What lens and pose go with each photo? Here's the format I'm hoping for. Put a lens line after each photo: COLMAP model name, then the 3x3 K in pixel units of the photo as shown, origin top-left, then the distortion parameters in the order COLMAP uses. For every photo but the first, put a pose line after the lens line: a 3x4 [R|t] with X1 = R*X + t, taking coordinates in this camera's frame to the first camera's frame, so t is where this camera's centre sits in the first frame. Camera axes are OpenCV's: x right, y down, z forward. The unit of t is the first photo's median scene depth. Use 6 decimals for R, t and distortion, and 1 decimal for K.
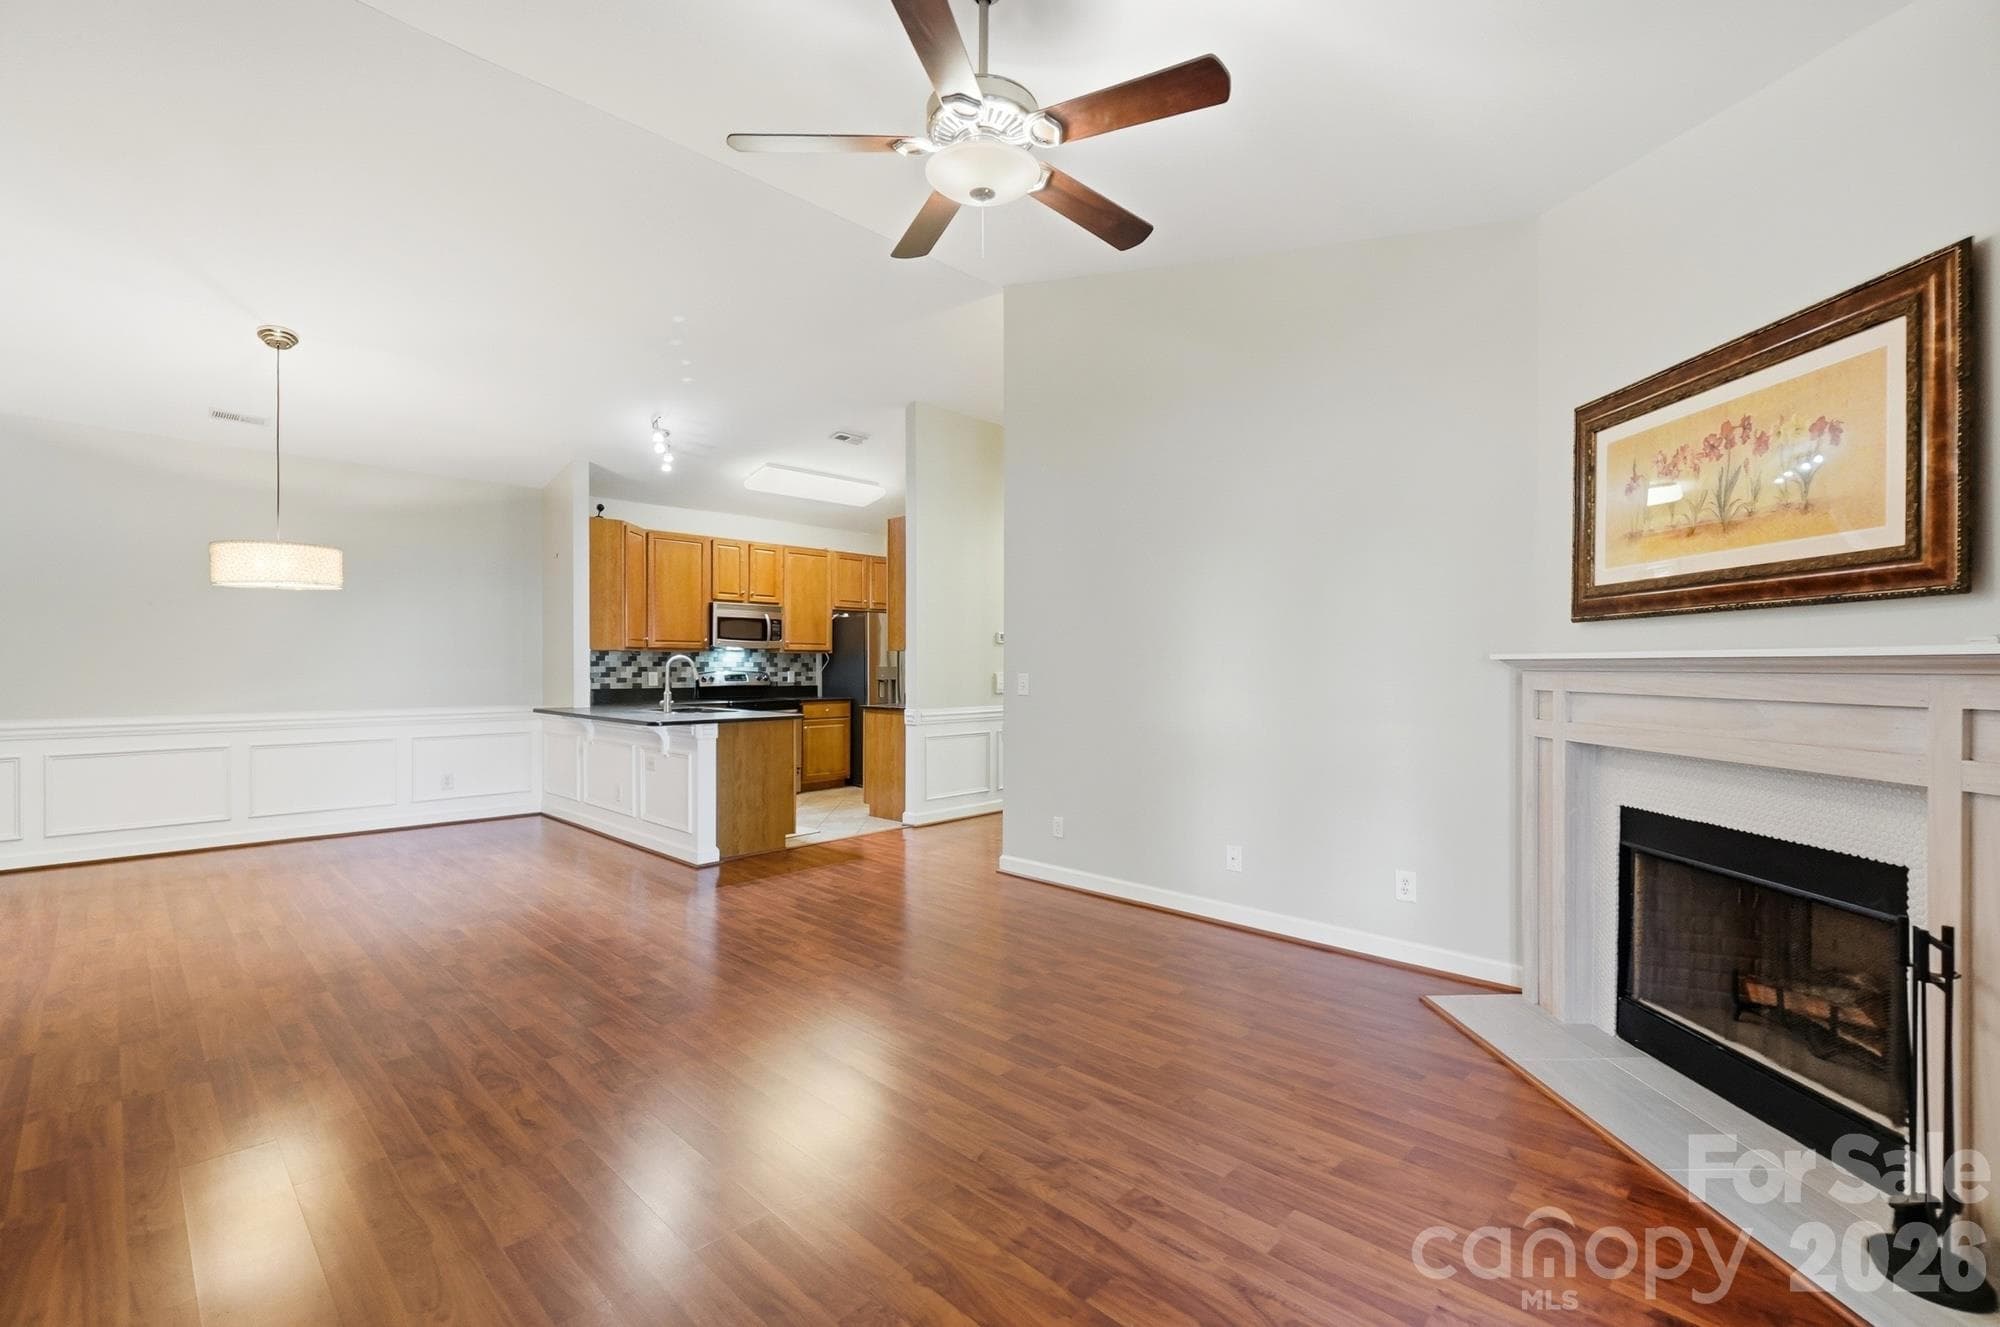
lens RADIAL K [[863.1, 0, 1000.4], [0, 863.1, 668.3], [0, 0, 1]] dist [-0.004265, -0.000946]
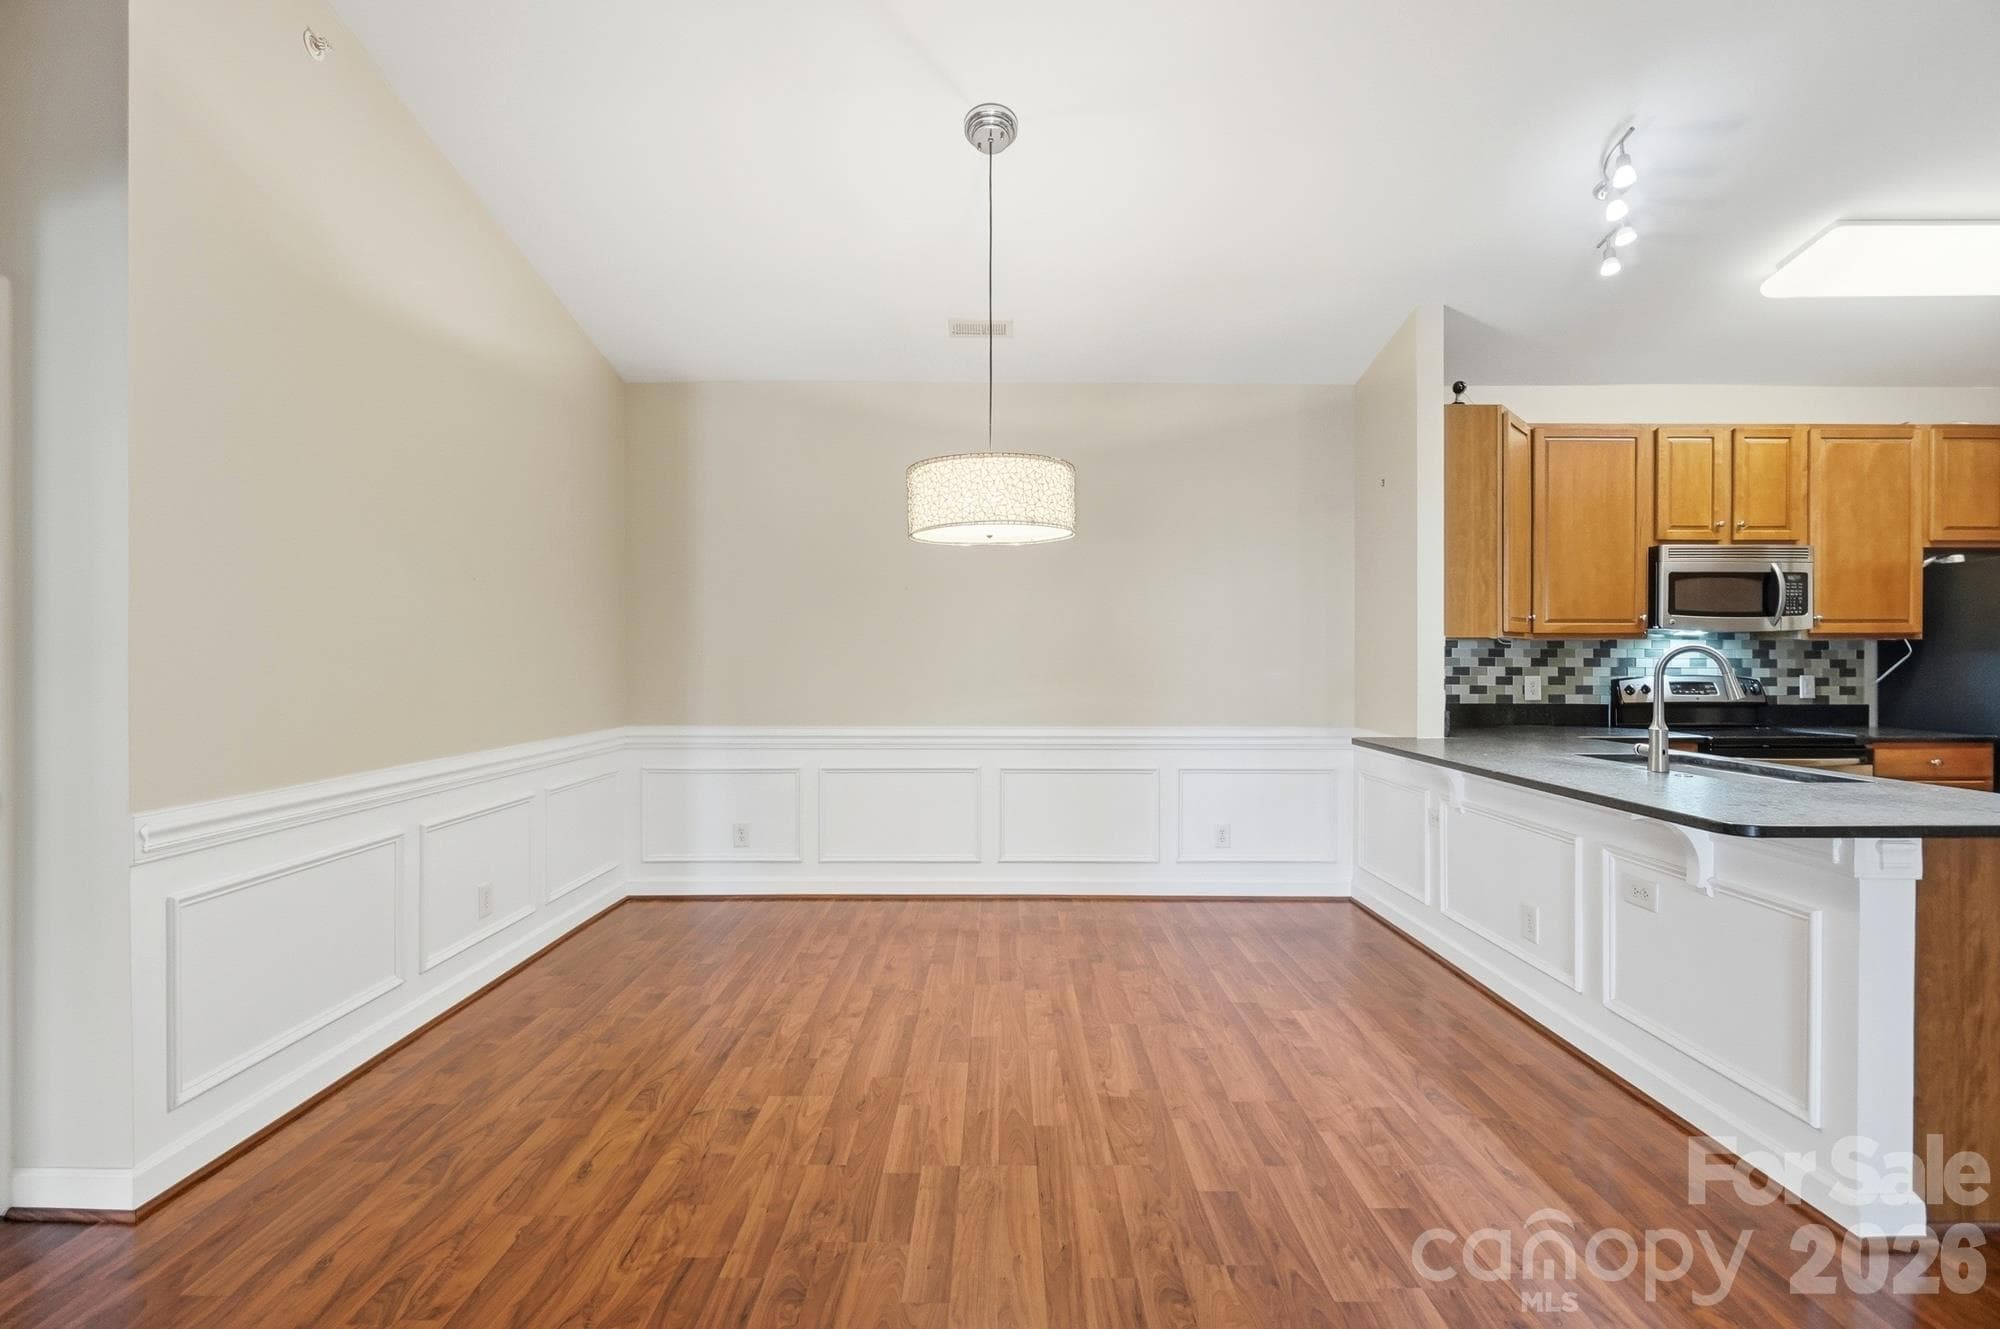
lens RADIAL K [[863.1, 0, 1000.7], [0, 863.1, 663.4], [0, 0, 1]] dist [-0.004265, -0.000946]
pose [[0.691554, 0.003087, -0.722318, -0.223767], [-0.002688, 0.999995, 0.001700, -0.003934], [0.722320, 0.000765, 0.691559, 0.332181]]
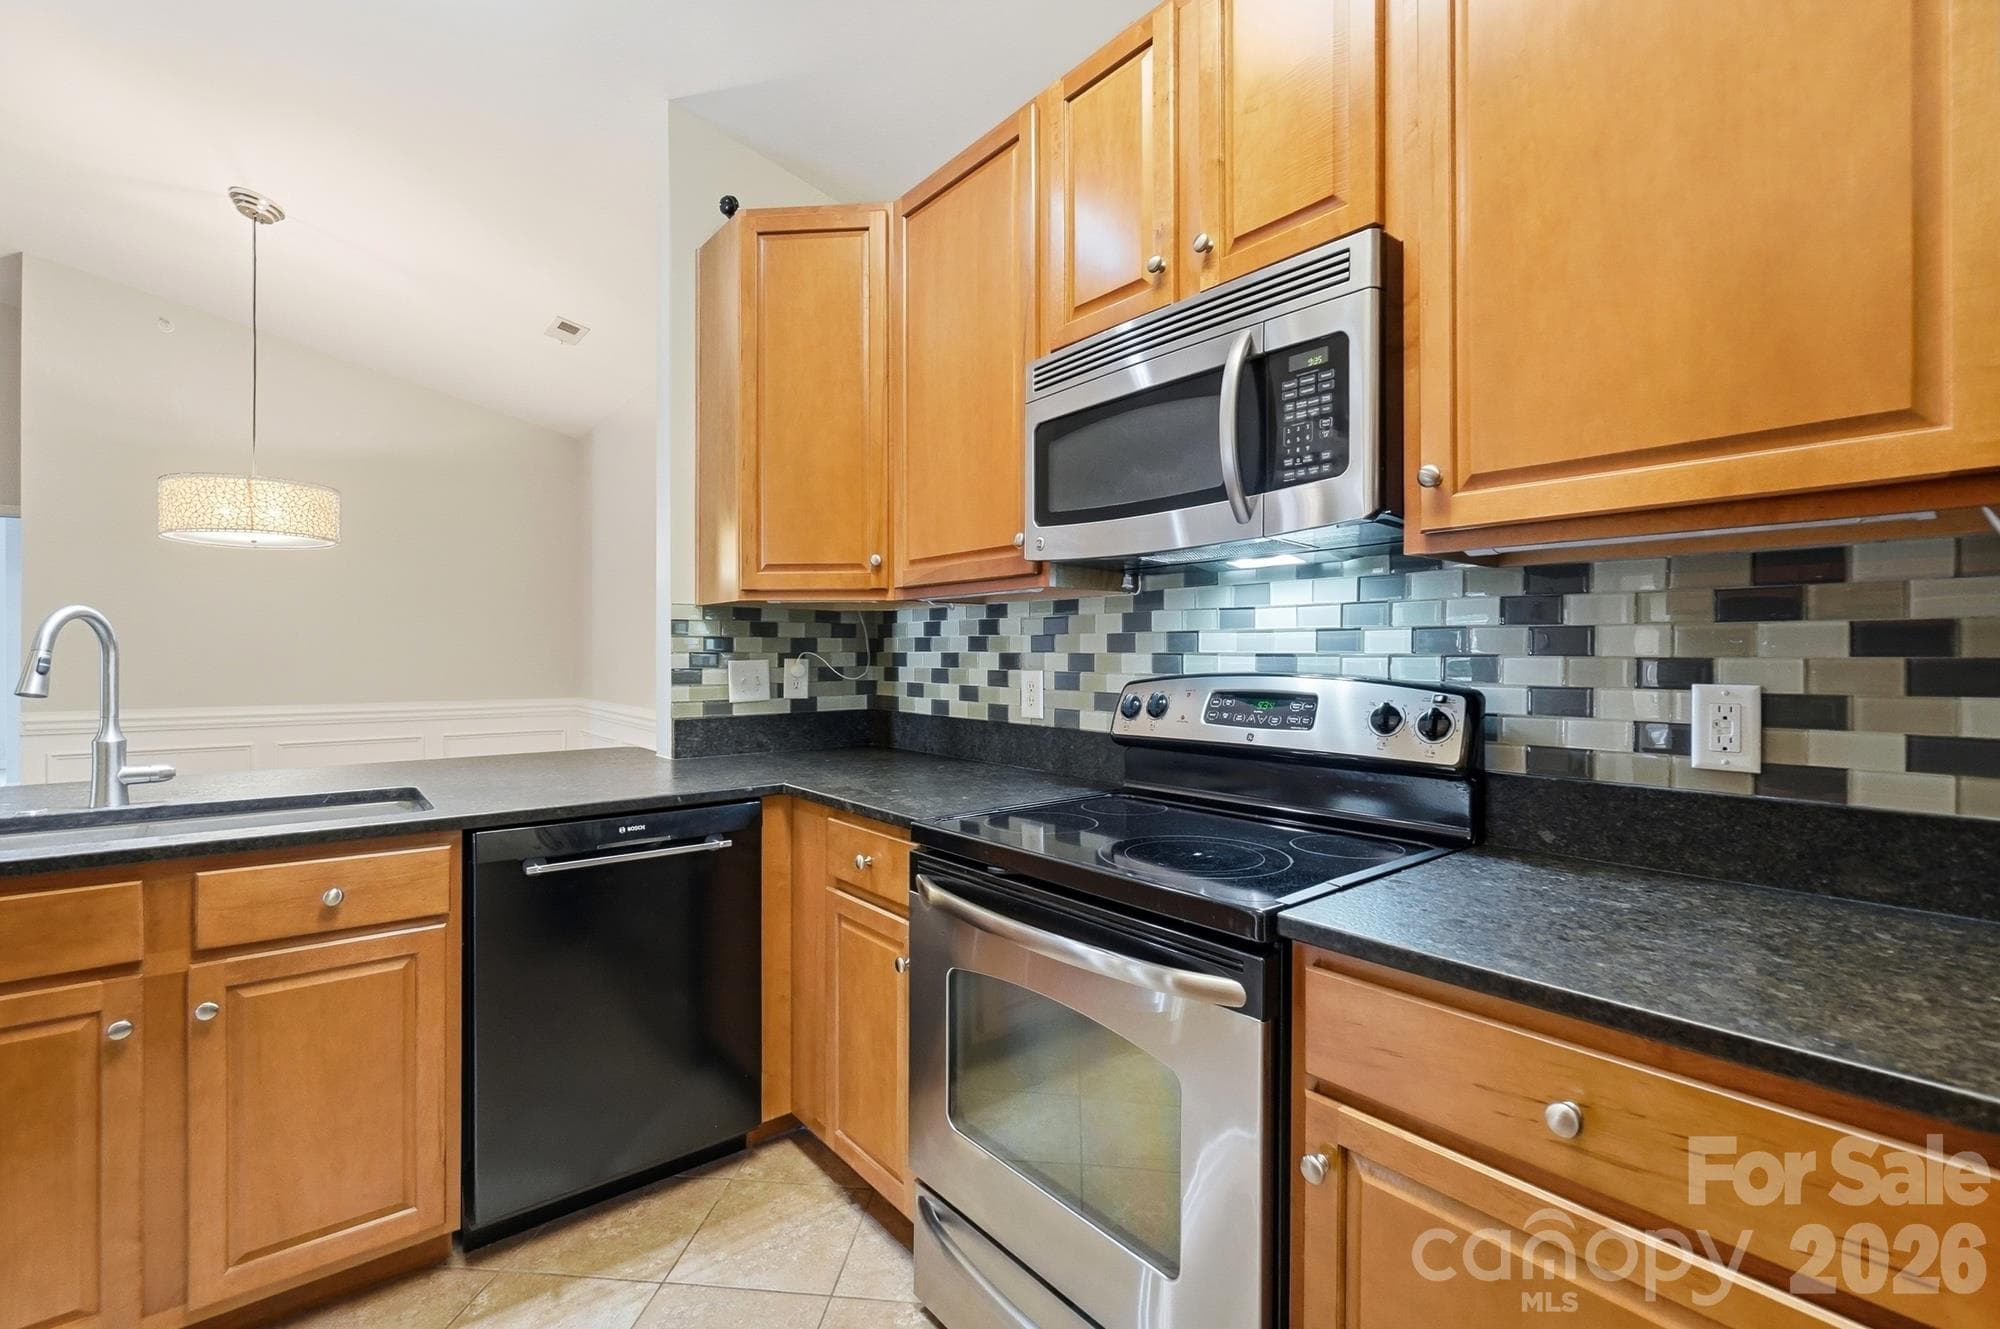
lens RADIAL K [[863.1, 0, 1002.4], [0, 863.1, 650.5], [0, 0, 1]] dist [-0.004265, -0.000946]
pose [[-0.112846, -0.002790, -0.993609, -0.105299], [-0.003339, 0.999991, -0.002429, -0.001636], [0.993607, 0.003043, -0.112854, 0.983911]]
